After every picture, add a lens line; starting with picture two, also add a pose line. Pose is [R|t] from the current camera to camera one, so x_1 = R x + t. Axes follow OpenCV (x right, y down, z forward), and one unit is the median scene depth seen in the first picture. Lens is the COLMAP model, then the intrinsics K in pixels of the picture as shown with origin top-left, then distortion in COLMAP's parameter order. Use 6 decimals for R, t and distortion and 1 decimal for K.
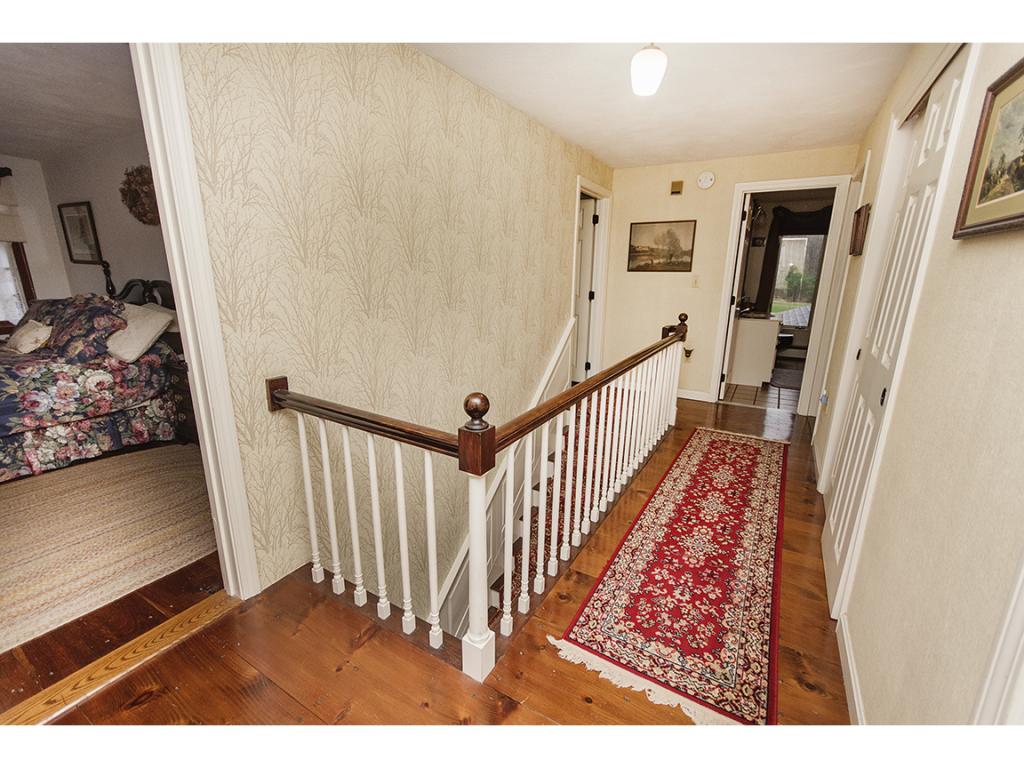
lens RADIAL K [[444.9, 0, 510.2], [0, 444.9, 382.6], [0, 0, 1]] dist [0.013883, -0.000244]
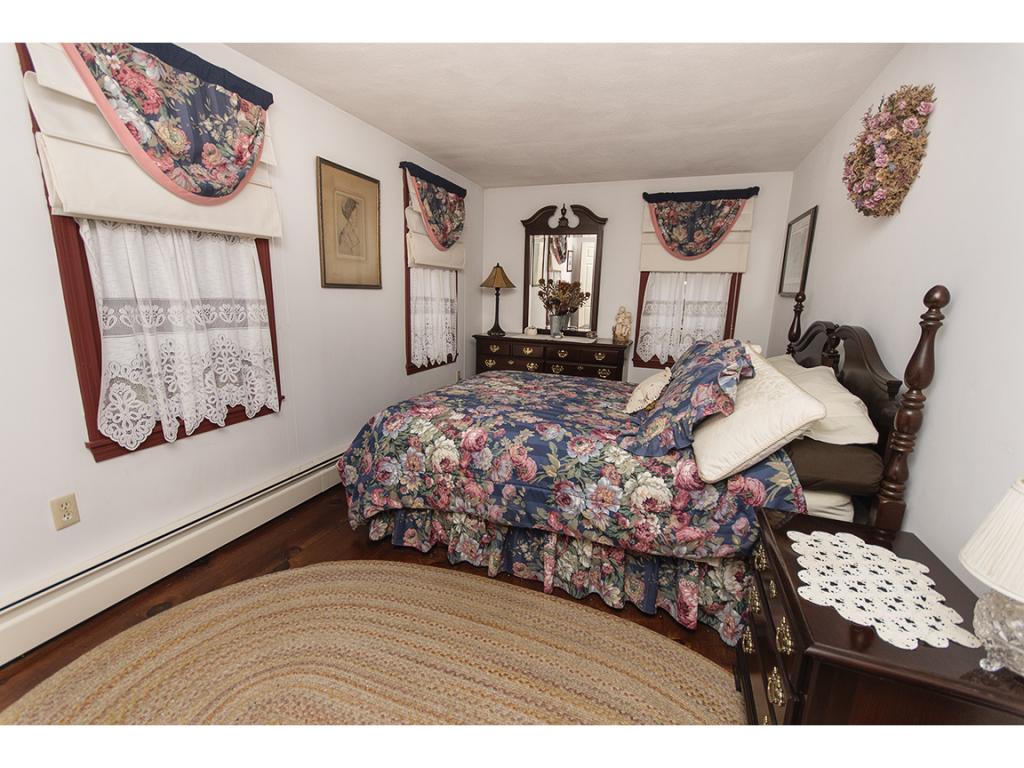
lens RADIAL K [[444.9, 0, 510.4], [0, 444.9, 385.1], [0, 0, 1]] dist [0.013883, -0.000244]
pose [[0.169337, 0.198850, -0.965290, -0.429155], [-0.275584, 0.949918, 0.147338, -0.165569], [0.946244, 0.241069, 0.215656, 0.670262]]
